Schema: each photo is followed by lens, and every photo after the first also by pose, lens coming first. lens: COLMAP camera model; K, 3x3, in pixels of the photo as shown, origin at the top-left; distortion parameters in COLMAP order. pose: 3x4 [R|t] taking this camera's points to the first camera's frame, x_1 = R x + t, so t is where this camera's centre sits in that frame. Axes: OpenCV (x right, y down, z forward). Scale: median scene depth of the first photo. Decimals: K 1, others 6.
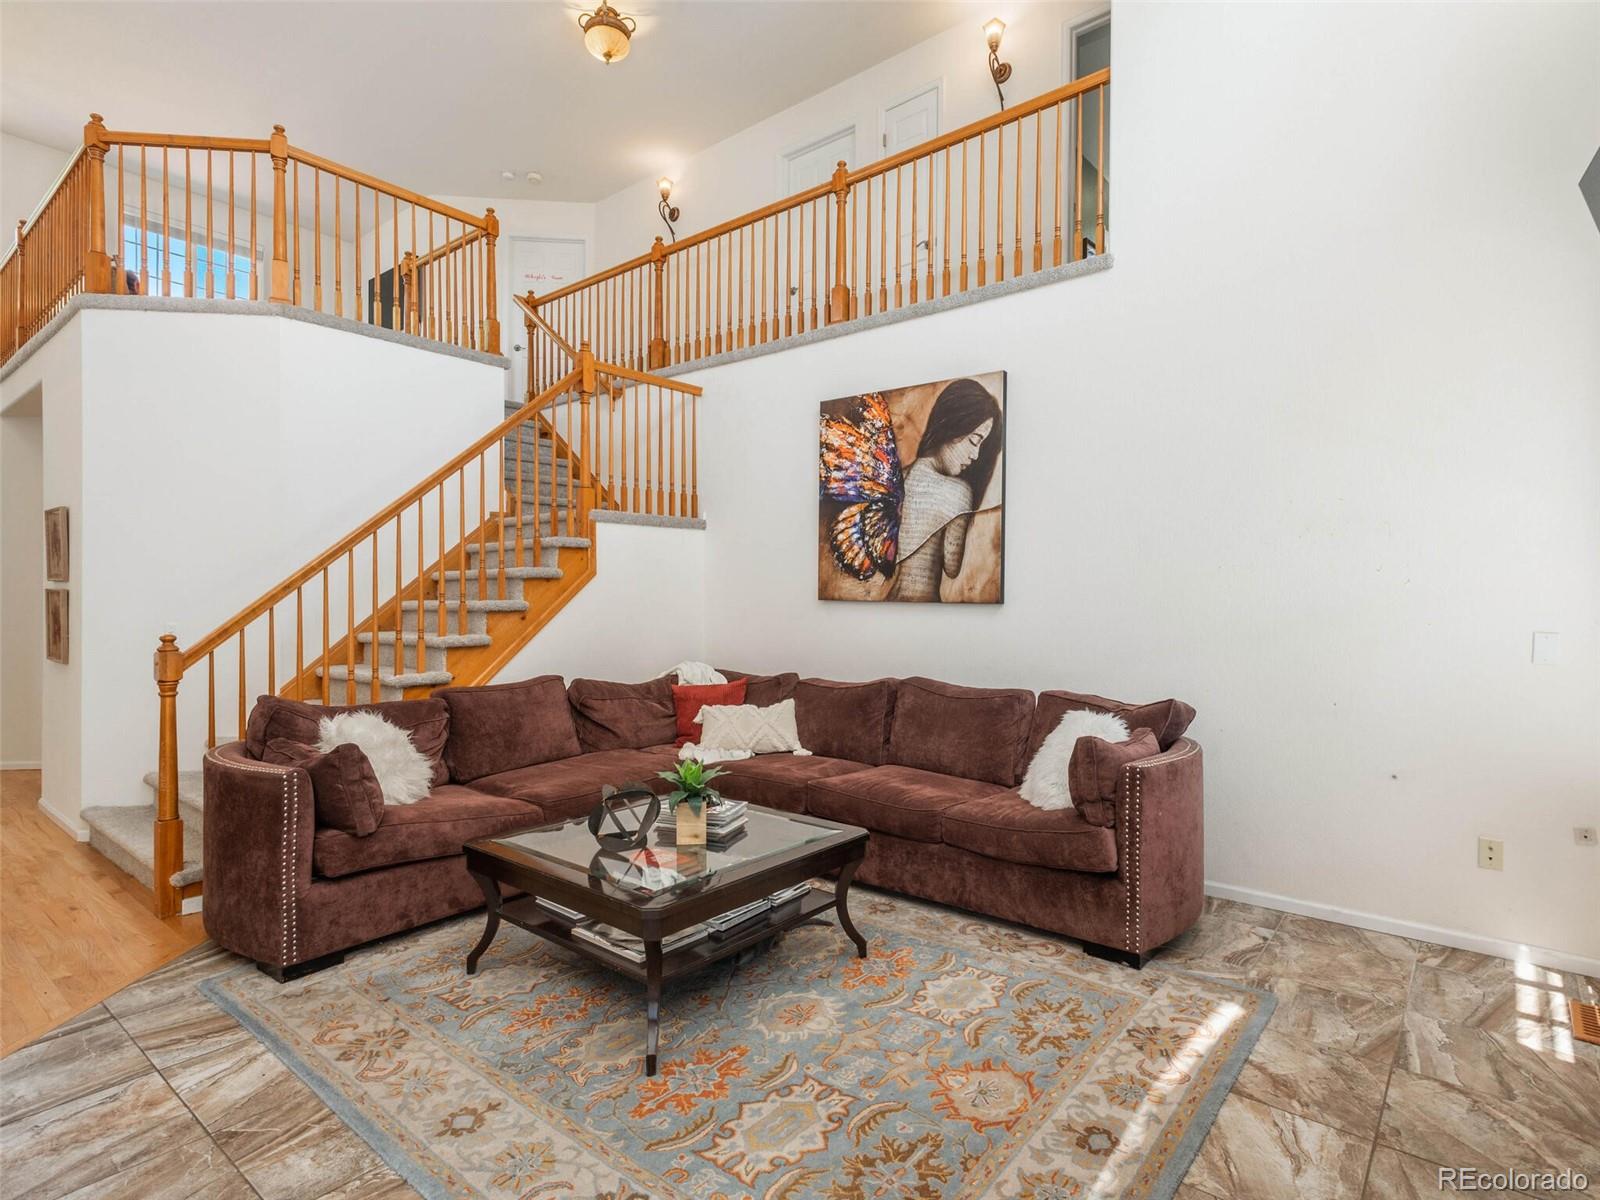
lens RADIAL K [[835.4, 0, 803.0], [0, 835.4, 599.5], [0, 0, 1]] dist [0.000424, 0.000008]
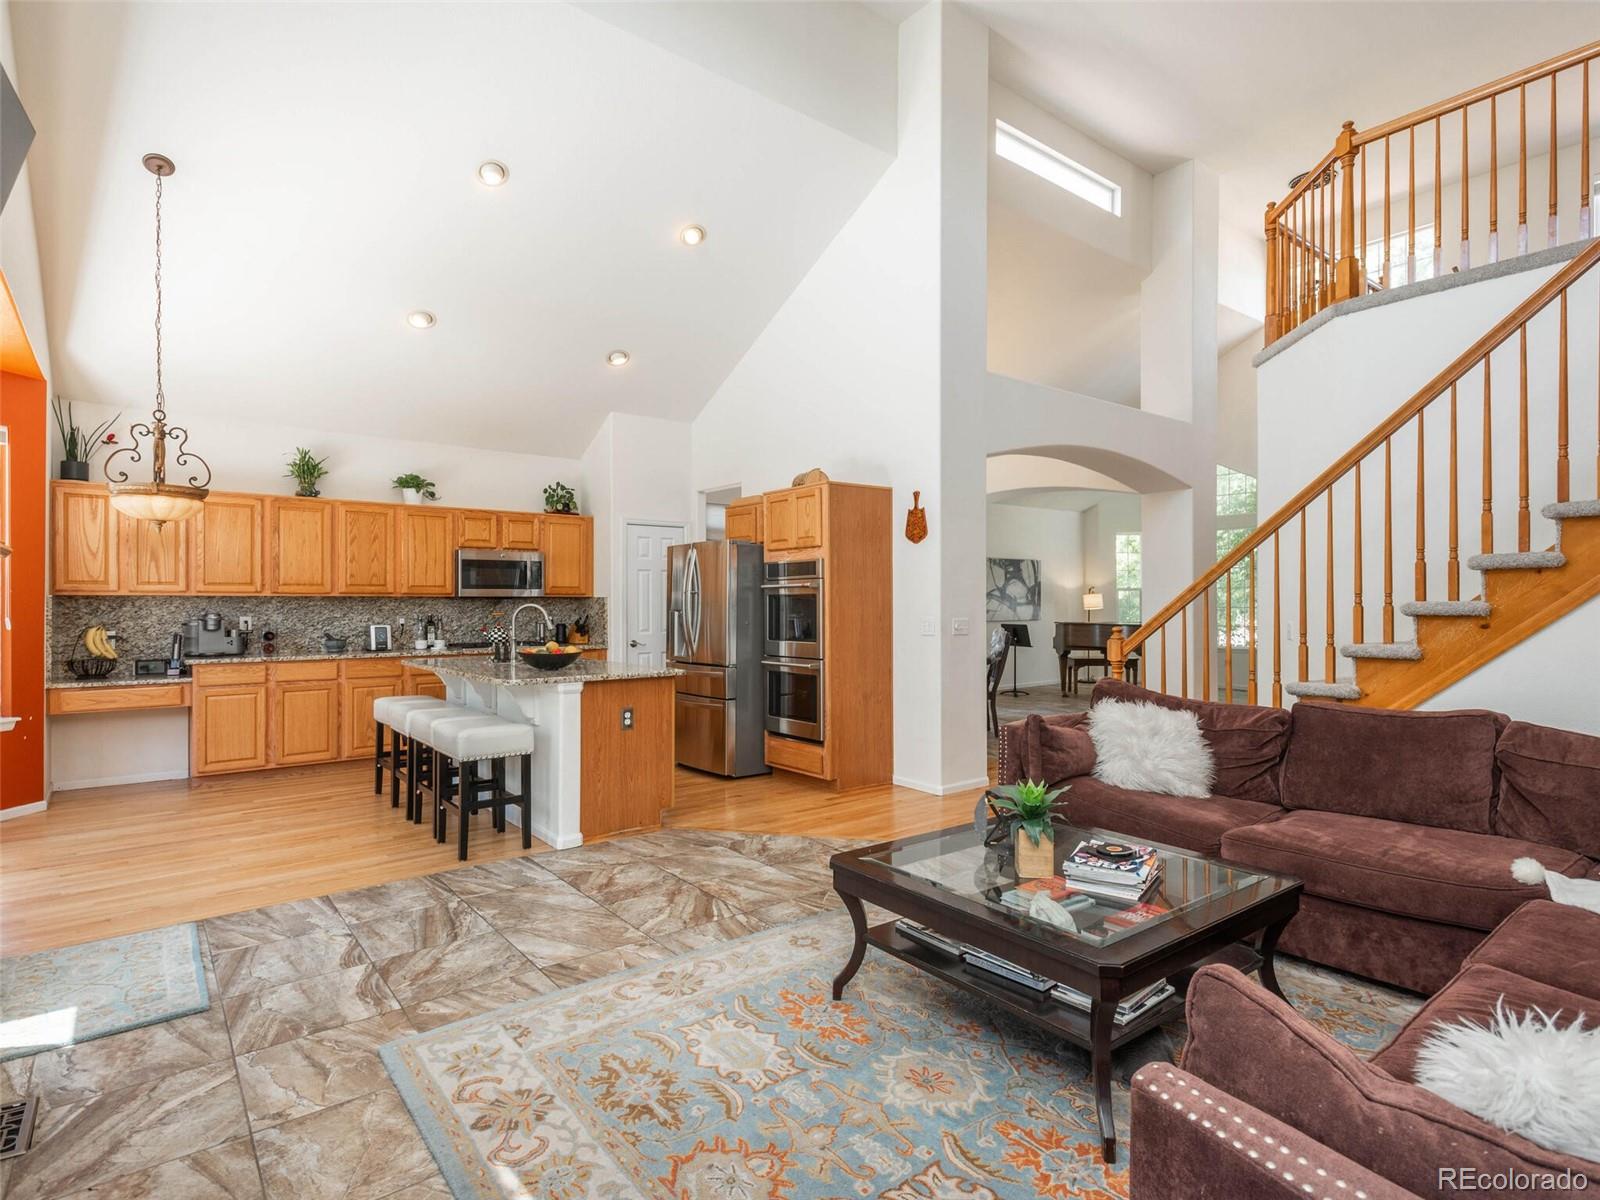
lens RADIAL K [[835.4, 0, 803.0], [0, 835.4, 603.1], [0, 0, 1]] dist [0.000424, 0.000008]
pose [[-0.218623, 0.000304, -0.975809, 0.792980], [0.000022, 1.000000, 0.000307, 0.003733], [0.975809, 0.000046, -0.218623, 0.972995]]
